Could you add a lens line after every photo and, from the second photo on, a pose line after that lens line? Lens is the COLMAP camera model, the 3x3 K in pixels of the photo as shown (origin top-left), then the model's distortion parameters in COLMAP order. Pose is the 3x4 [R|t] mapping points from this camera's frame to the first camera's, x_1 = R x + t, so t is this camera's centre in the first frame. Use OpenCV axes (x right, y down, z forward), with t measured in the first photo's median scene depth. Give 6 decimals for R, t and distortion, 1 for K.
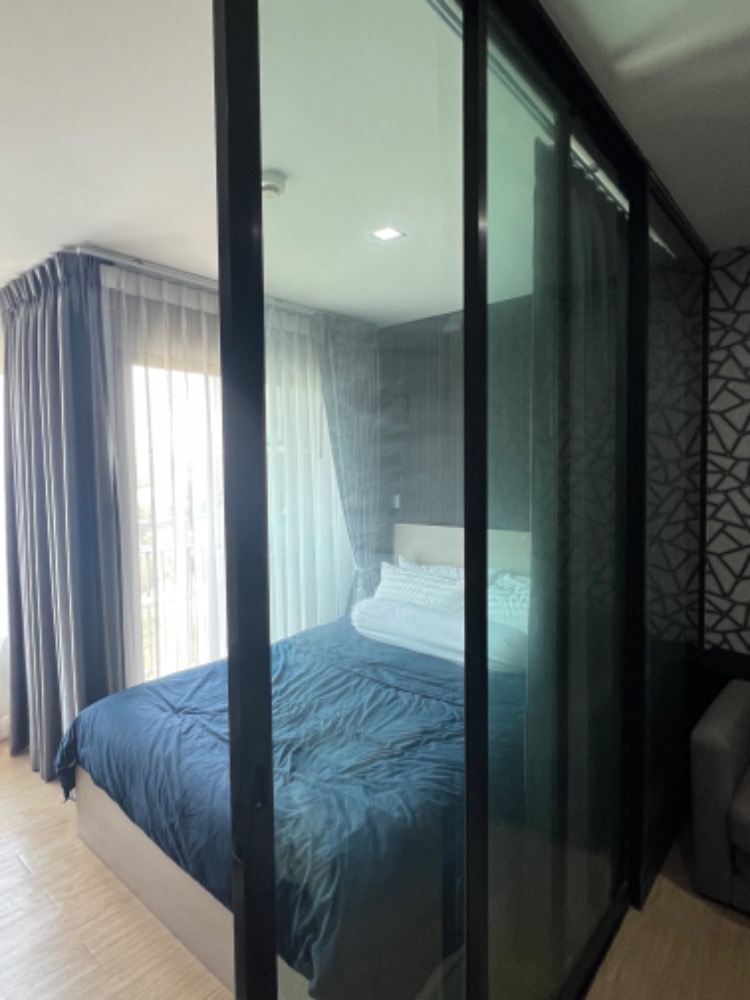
lens RADIAL K [[567.2, 0, 379.5], [0, 567.2, 494.1], [0, 0, 1]] dist [-0.003992, -0.001015]
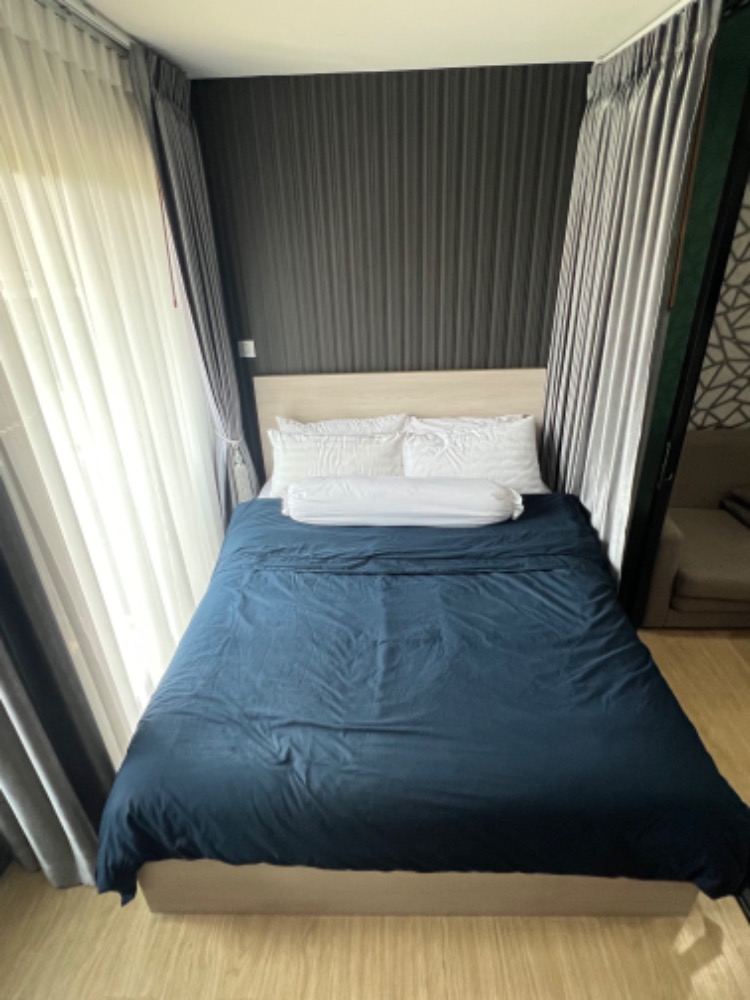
lens RADIAL K [[535.1, 0, 374.7], [0, 535.1, 506.7], [0, 0, 1]] dist [-0.003715, 0.000647]
pose [[0.769877, -0.308826, 0.558494, -0.362988], [0.049593, 0.901423, 0.430090, -0.114423], [-0.636263, -0.303418, 0.709300, 0.313298]]
